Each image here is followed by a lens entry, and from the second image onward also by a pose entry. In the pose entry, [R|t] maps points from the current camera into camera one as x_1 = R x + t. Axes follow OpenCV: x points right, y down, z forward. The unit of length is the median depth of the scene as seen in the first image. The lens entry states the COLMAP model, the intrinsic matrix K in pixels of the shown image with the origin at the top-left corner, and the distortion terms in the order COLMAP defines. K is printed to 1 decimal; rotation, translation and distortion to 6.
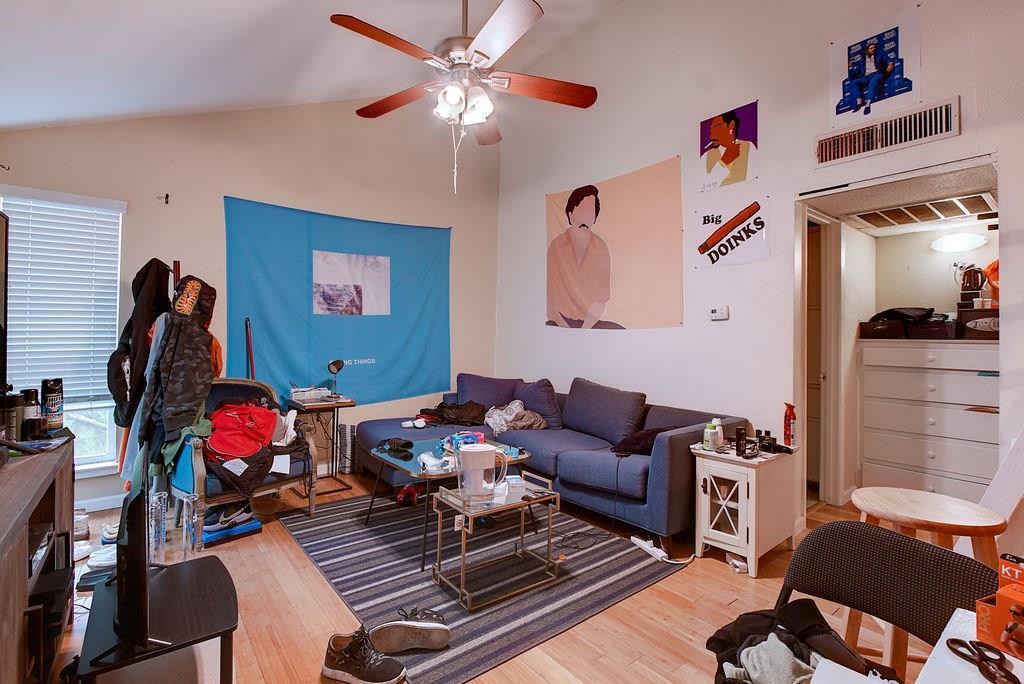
lens RADIAL K [[493.1, 0, 510.2], [0, 493.1, 334.1], [0, 0, 1]] dist [0.000519, 0.000040]
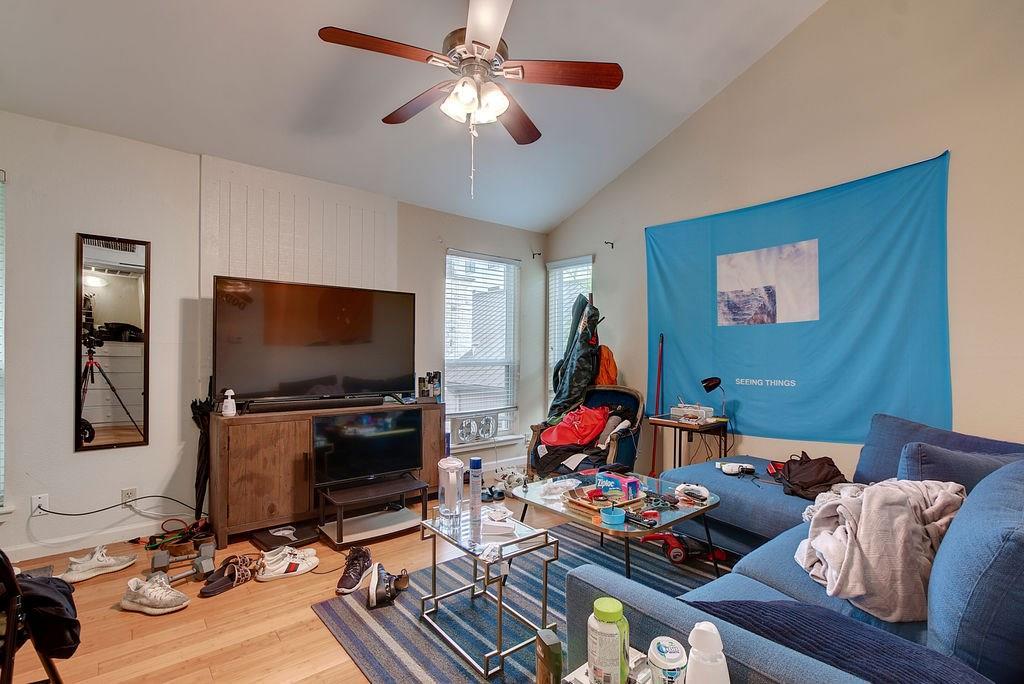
lens RADIAL K [[479.6, 0, 512.1], [0, 479.6, 349.4], [0, 0, 1]] dist [-0.004128, -0.000558]
pose [[0.042226, -0.010240, -0.999056, 0.460641], [0.000774, 0.999948, -0.010216, 0.011014], [0.999108, -0.000342, 0.042232, 0.573949]]
